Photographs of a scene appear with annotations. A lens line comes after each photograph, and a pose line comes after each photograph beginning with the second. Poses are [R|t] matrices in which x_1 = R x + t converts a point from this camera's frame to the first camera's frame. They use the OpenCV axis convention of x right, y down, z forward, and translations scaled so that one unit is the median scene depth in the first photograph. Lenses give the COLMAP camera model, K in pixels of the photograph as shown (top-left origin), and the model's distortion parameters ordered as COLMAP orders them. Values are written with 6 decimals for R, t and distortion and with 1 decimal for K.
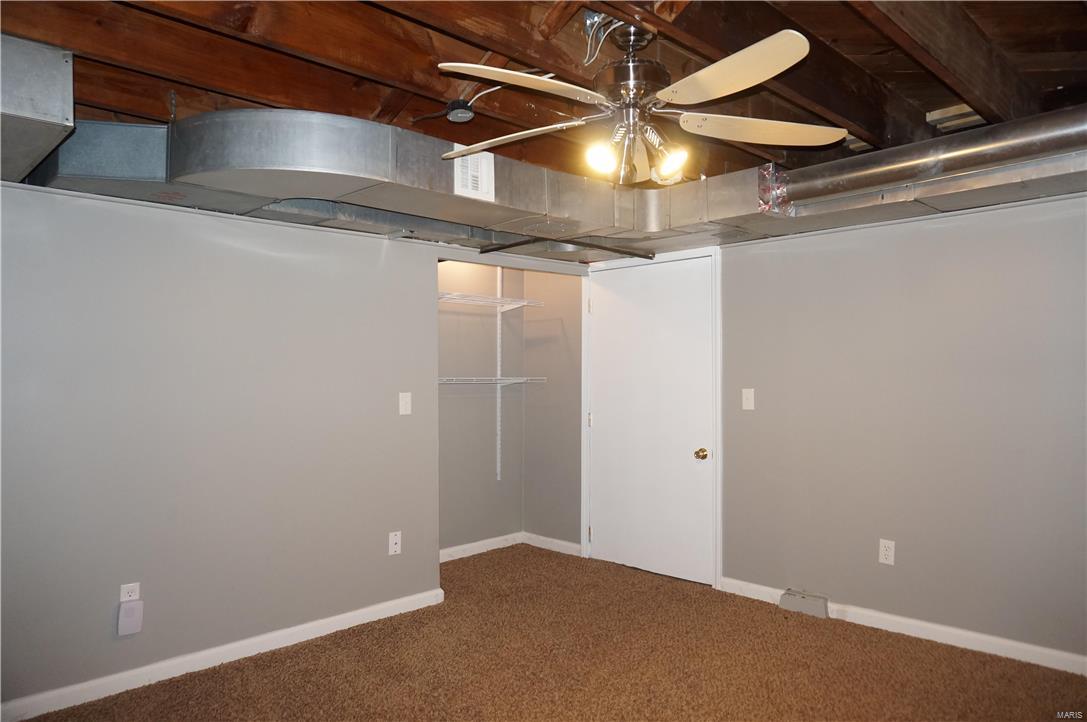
lens RADIAL K [[726.8, 0, 547.9], [0, 726.8, 363.4], [0, 0, 1]] dist [-0.013404, 0.001473]
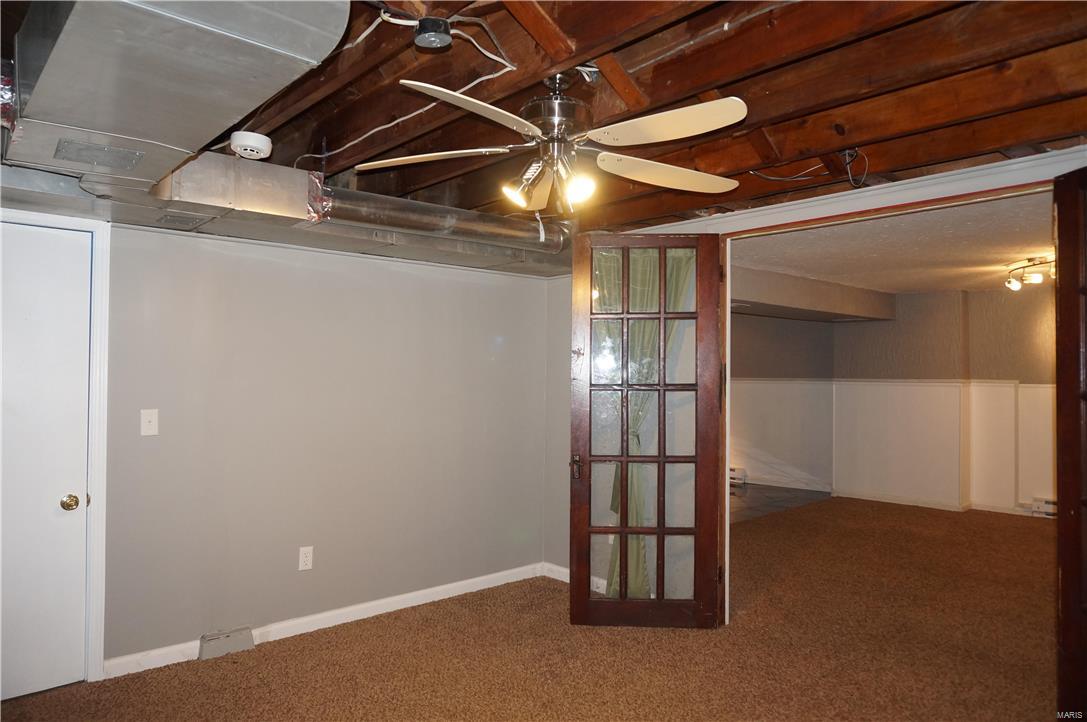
lens RADIAL K [[726.8, 0, 547.9], [0, 726.8, 363.4], [0, 0, 1]] dist [-0.013404, 0.001473]
pose [[0.039324, 0.032606, 0.998694, -0.555700], [-0.012656, 0.999404, -0.032131, 0.004712], [-0.999146, -0.011376, 0.039713, 0.572979]]
